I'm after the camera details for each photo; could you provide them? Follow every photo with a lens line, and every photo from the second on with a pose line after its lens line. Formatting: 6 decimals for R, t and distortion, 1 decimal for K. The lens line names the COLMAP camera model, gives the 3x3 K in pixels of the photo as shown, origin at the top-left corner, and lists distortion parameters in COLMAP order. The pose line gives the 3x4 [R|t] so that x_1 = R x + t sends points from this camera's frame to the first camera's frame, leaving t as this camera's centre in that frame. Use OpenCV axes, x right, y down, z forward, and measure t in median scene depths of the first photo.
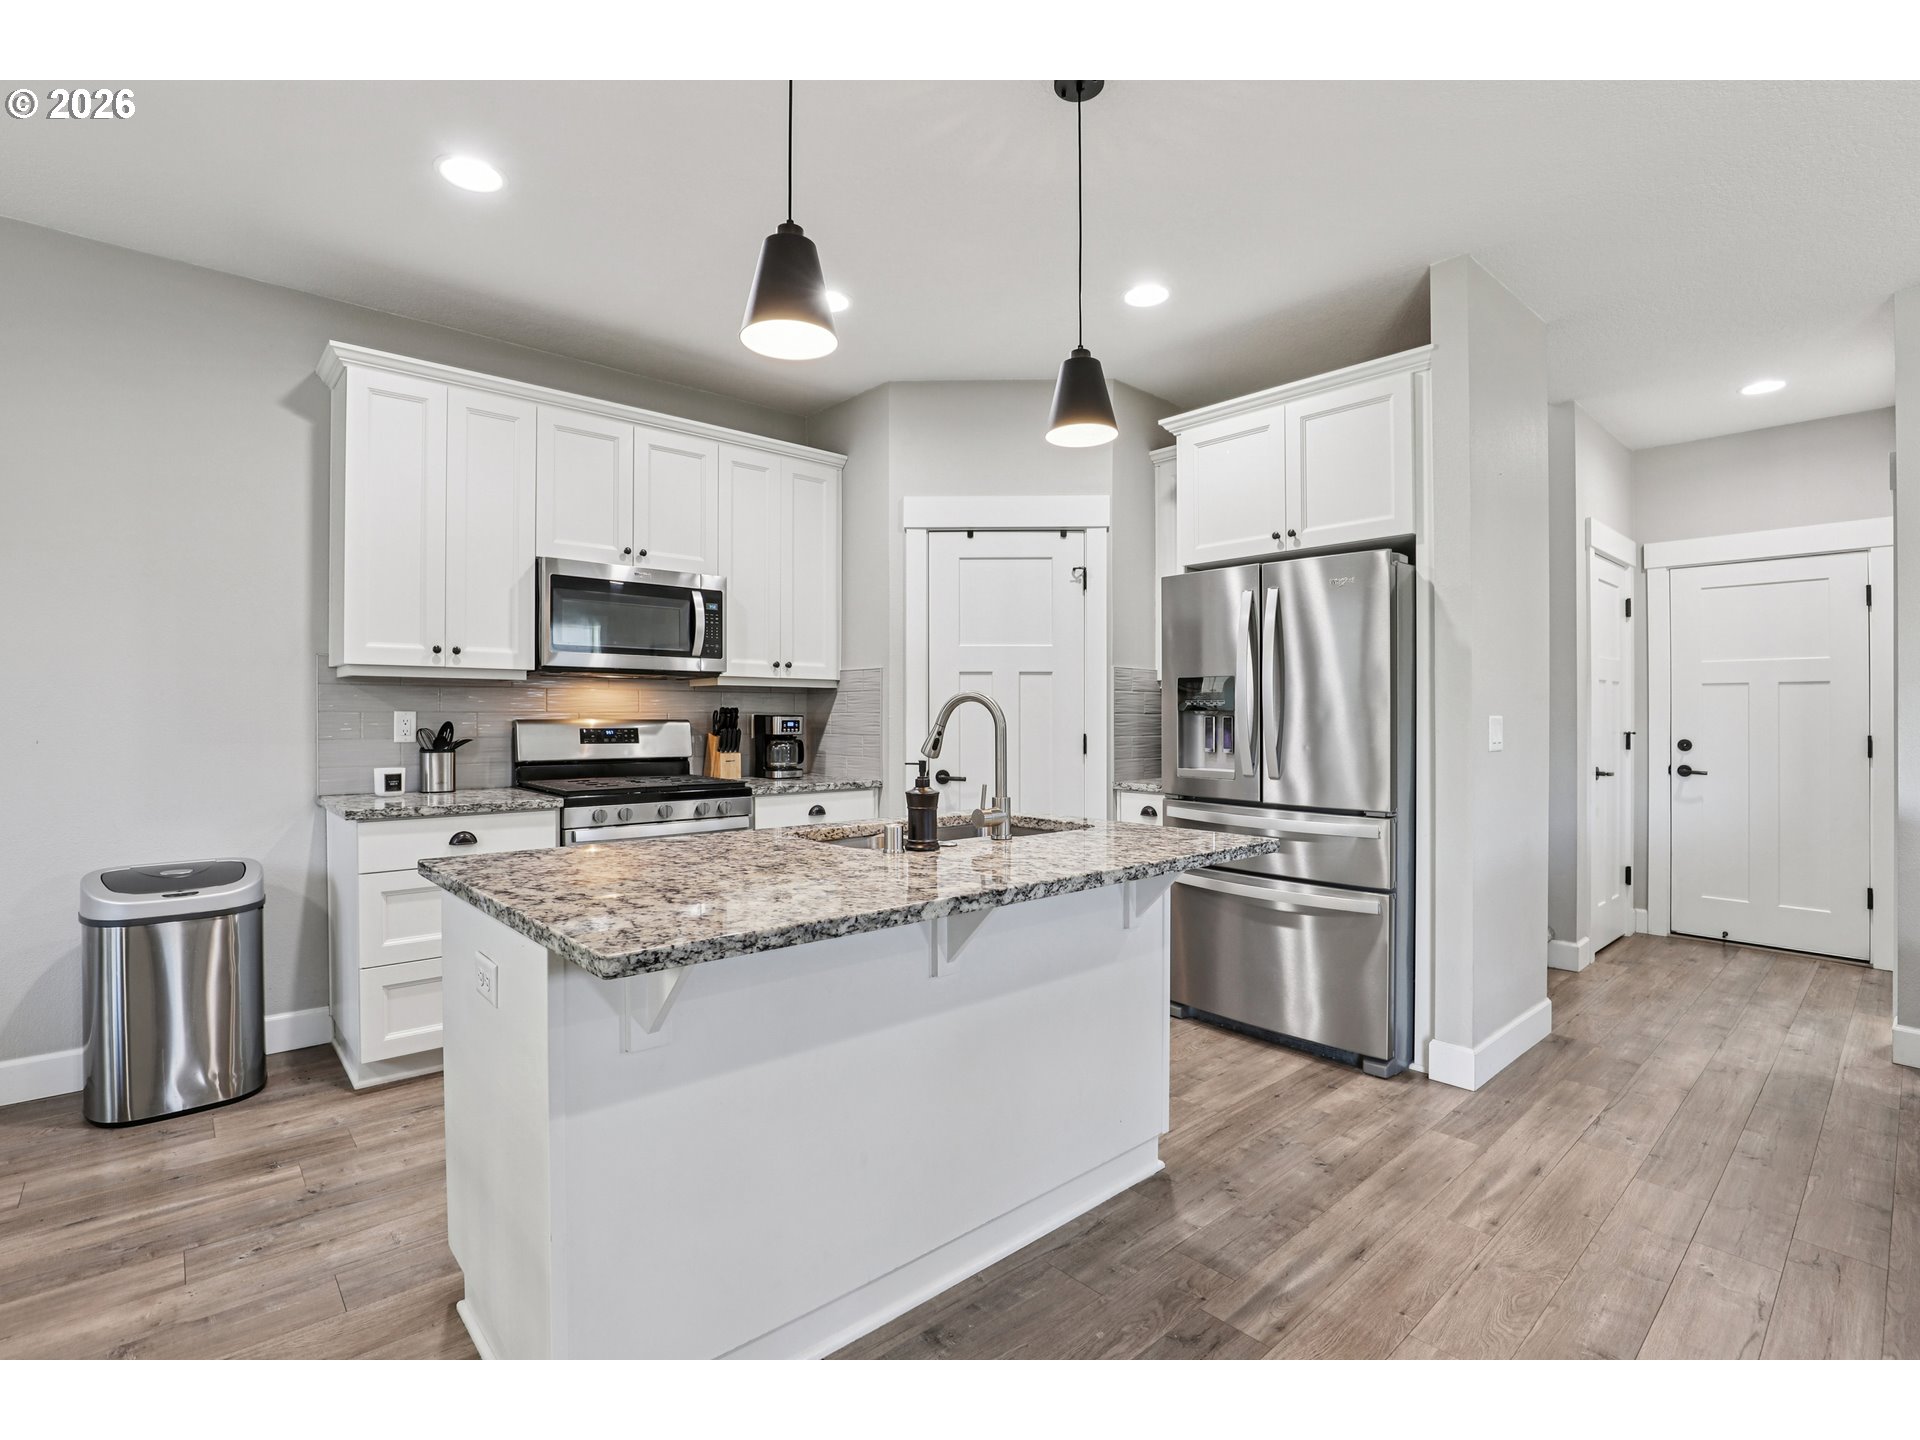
lens RADIAL K [[901.6, 0, 961.6], [0, 901.6, 715.6], [0, 0, 1]] dist [-0.029948, 0.011007]
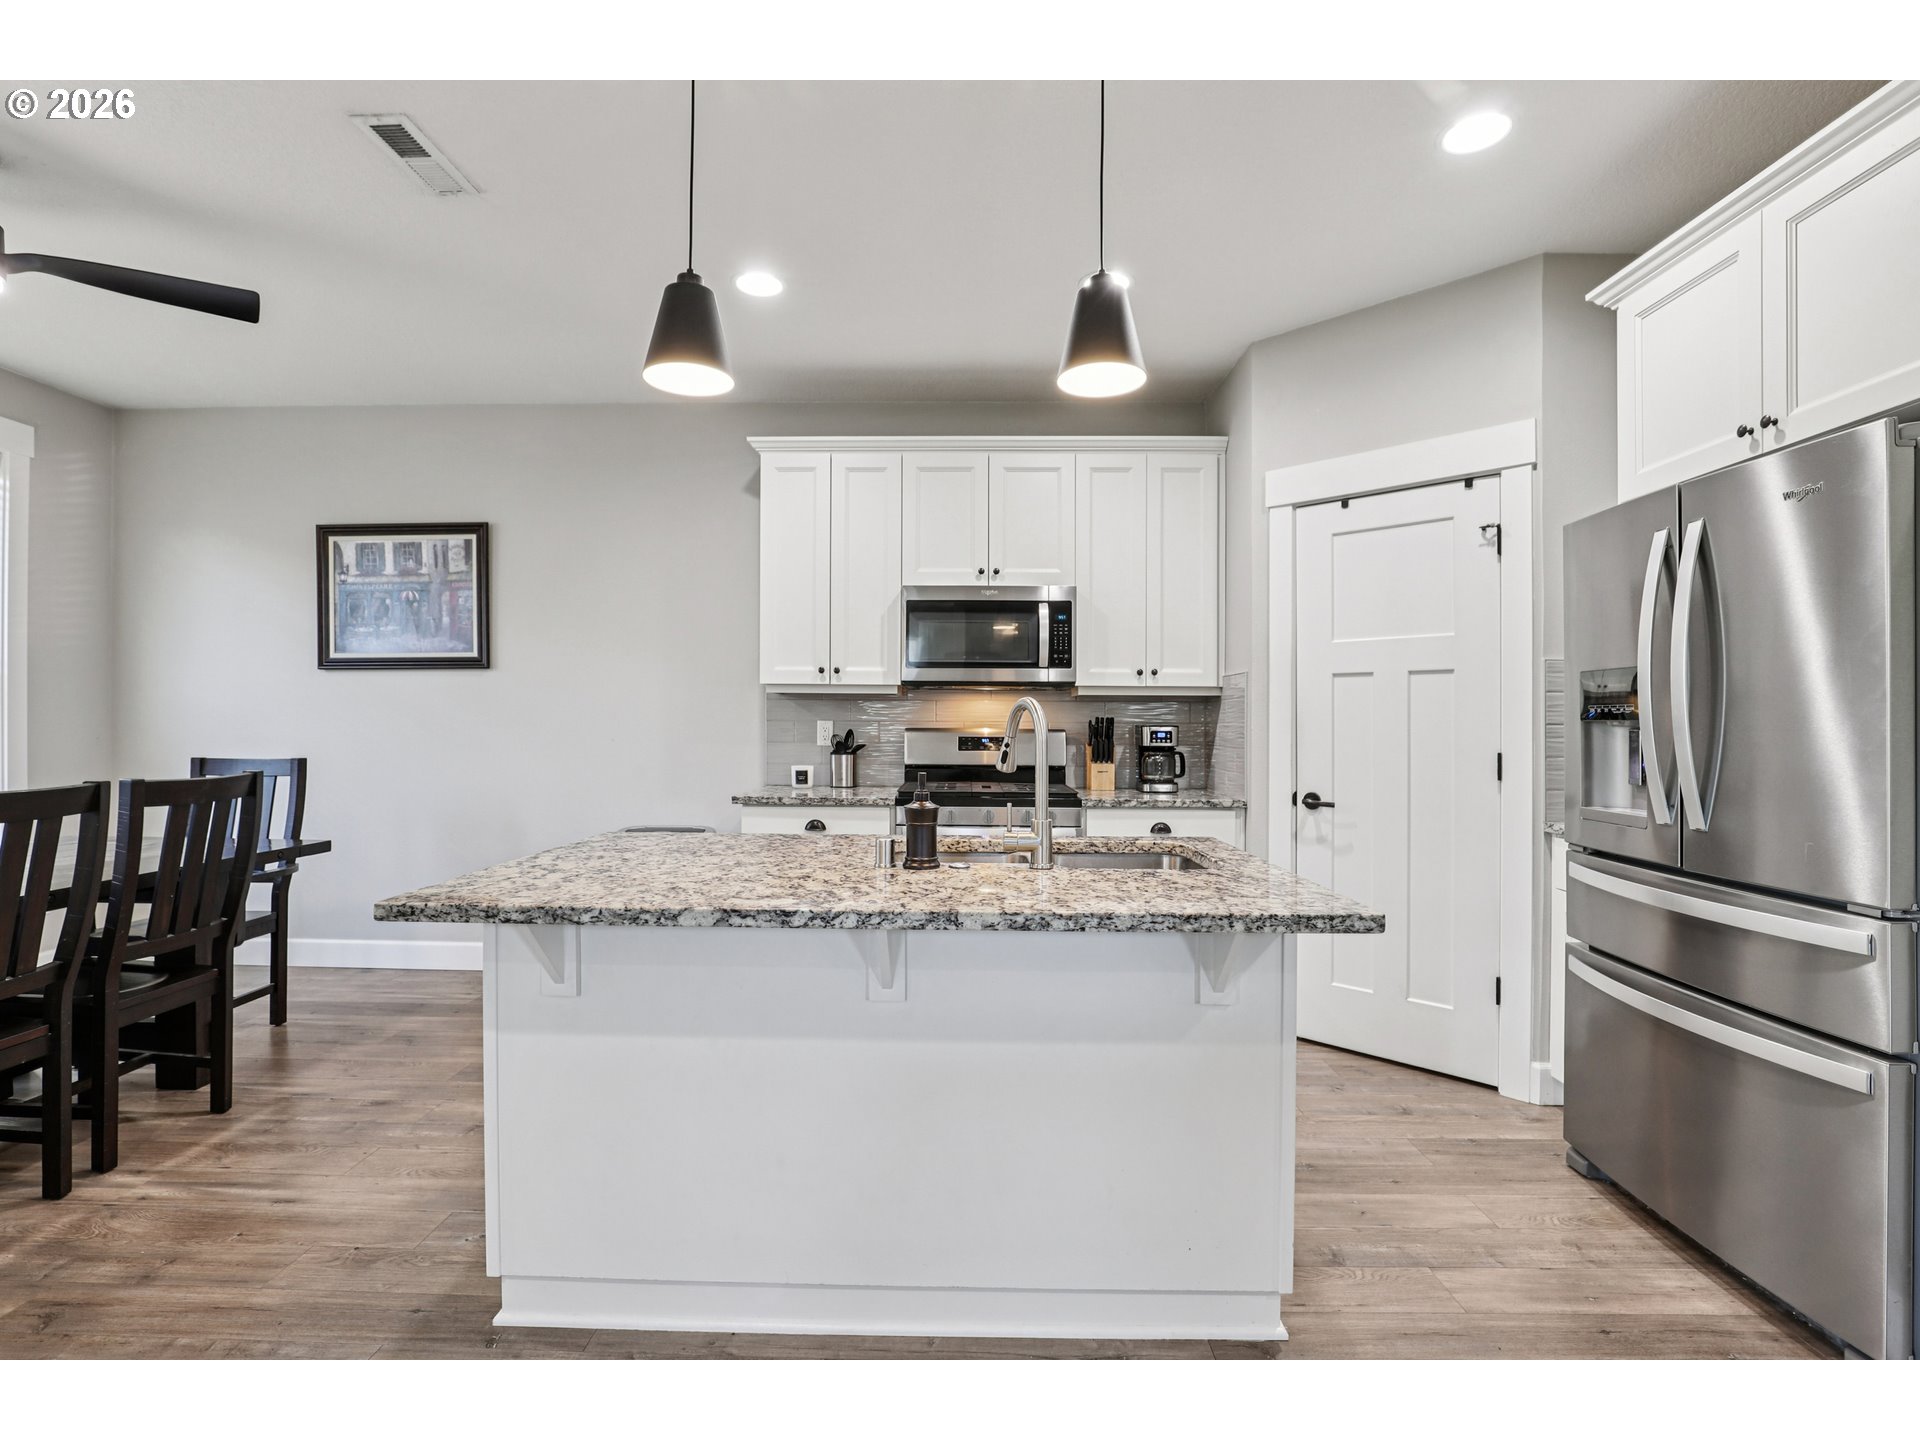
lens RADIAL K [[915.8, 0, 955.3], [0, 915.8, 730.3], [0, 0, 1]] dist [-0.029892, 0.007594]
pose [[0.733988, 0.007853, -0.679117, 0.403559], [-0.004774, 0.999968, 0.006404, -0.000655], [0.679146, -0.001458, 0.734002, 0.207943]]
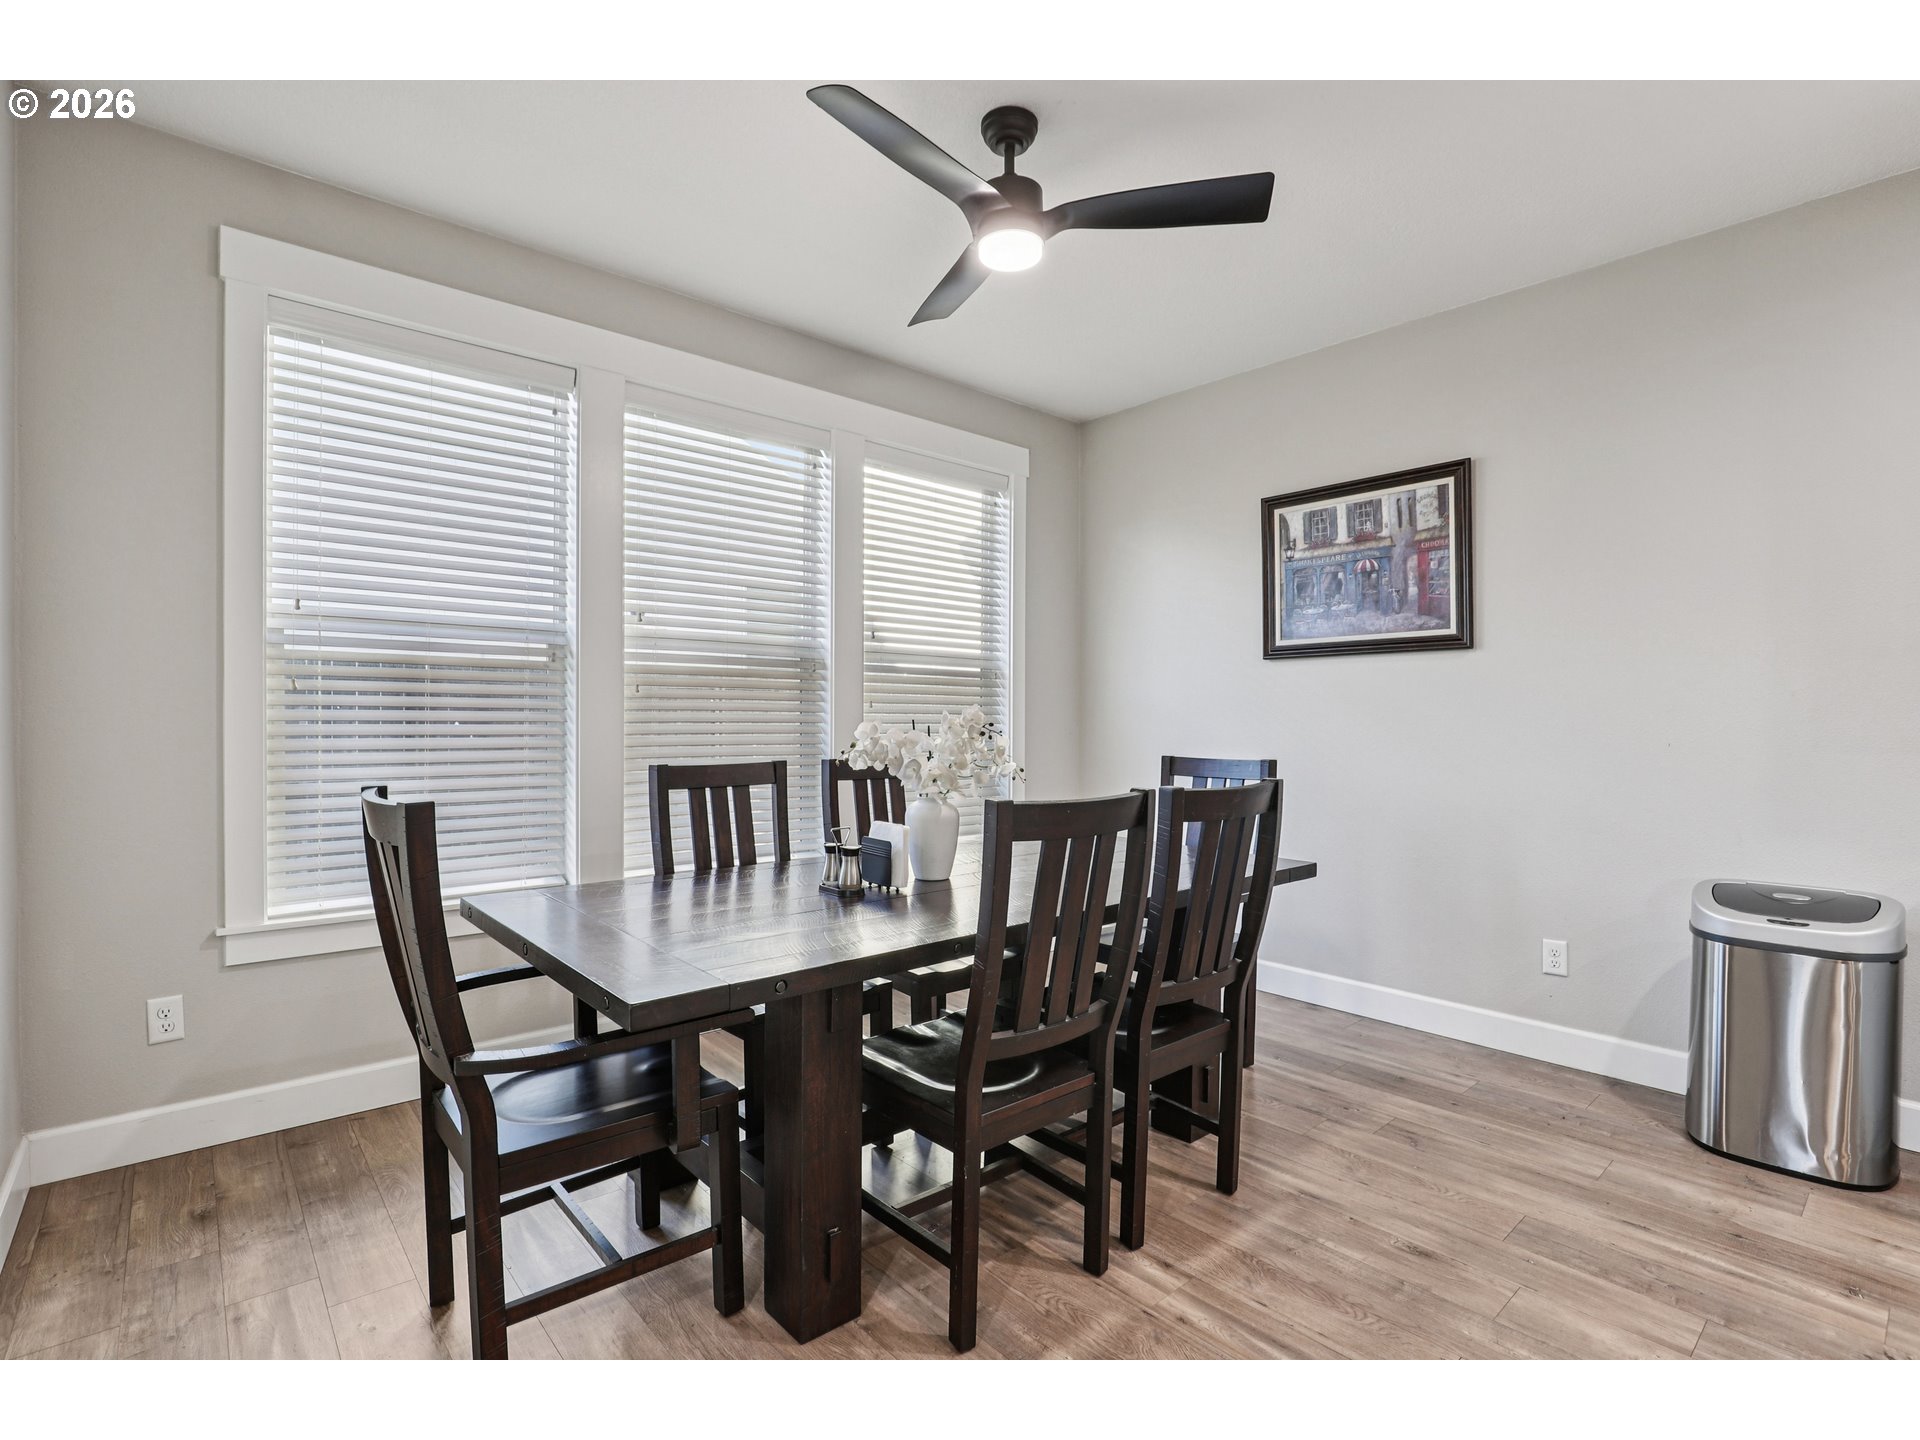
lens RADIAL K [[915.8, 0, 963.3], [0, 915.8, 743.4], [0, 0, 1]] dist [-0.029892, 0.007594]
pose [[-0.001796, 0.027295, -0.999626, 0.003733], [-0.006368, 0.999607, 0.027306, 0.003103], [0.999978, 0.006415, -0.001621, 0.151558]]
